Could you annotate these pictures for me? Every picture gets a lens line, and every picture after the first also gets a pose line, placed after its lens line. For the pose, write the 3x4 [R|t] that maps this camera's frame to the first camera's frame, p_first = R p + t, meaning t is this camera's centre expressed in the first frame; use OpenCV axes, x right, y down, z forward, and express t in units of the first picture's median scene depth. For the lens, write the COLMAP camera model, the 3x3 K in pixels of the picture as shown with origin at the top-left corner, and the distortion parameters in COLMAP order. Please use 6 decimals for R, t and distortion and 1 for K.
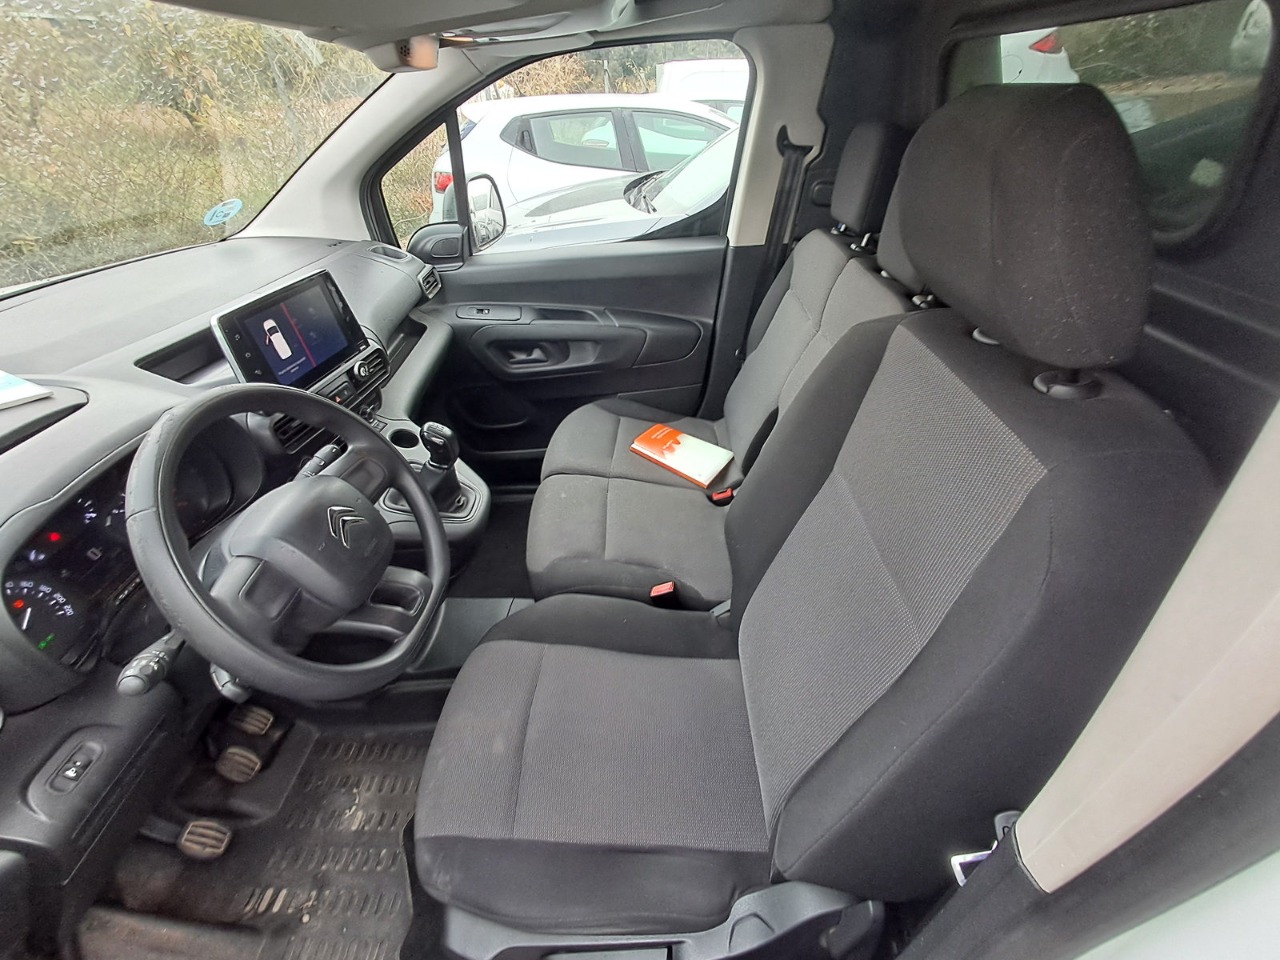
lens RADIAL K [[572.5, 0, 641.9], [0, 572.5, 467.2], [0, 0, 1]] dist [-0.013906, -0.002607]
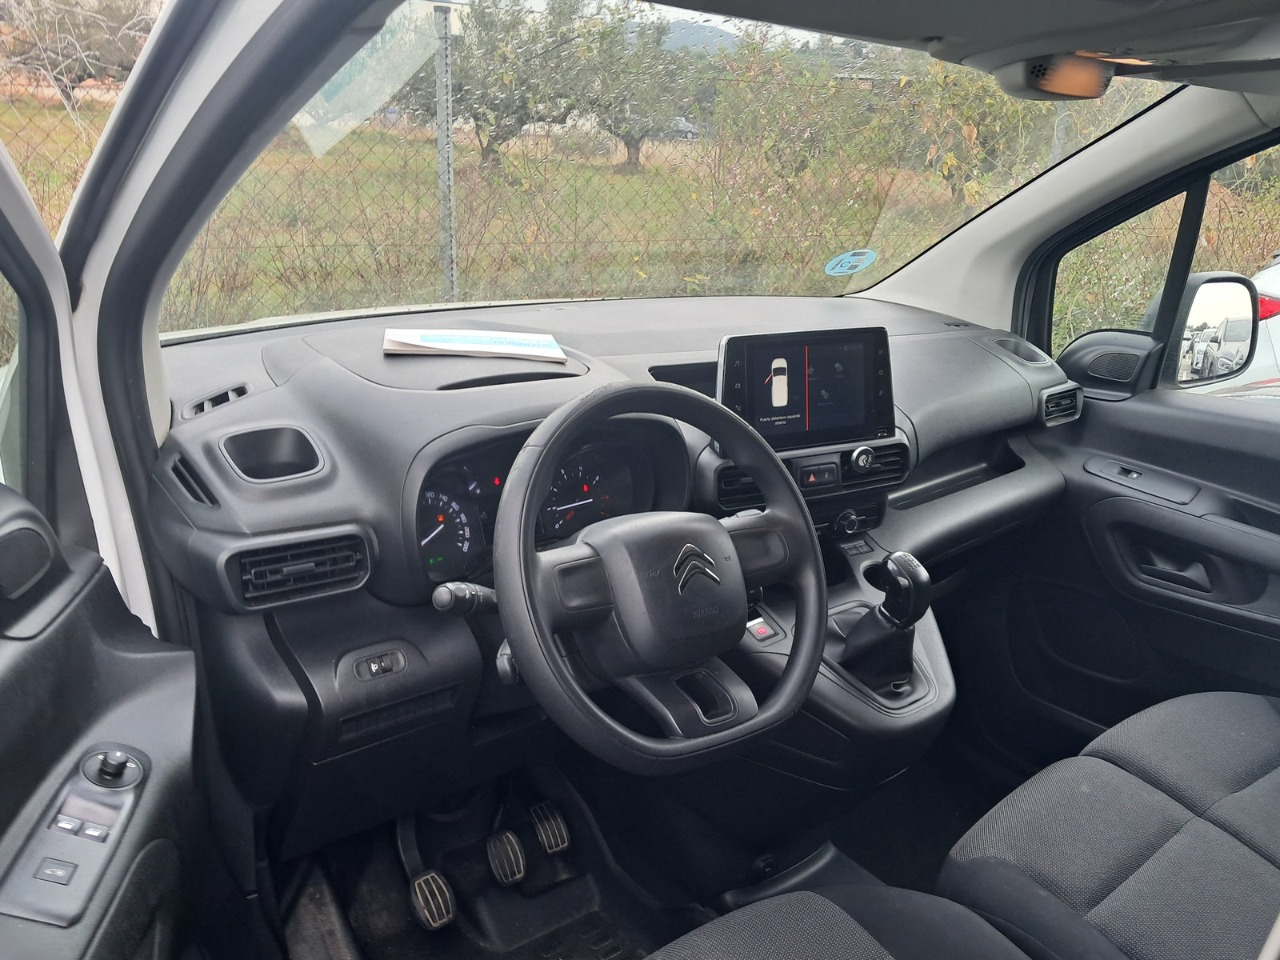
lens RADIAL K [[1027.4, 0, 637.4], [0, 1027.4, 480.7], [0, 0, 1]] dist [-0.011582, -0.027676]
pose [[0.622834, 0.280867, -0.730200, 0.275326], [-0.477006, 0.876118, -0.069874, 0.077738], [0.620116, 0.391830, 0.679651, -0.052170]]
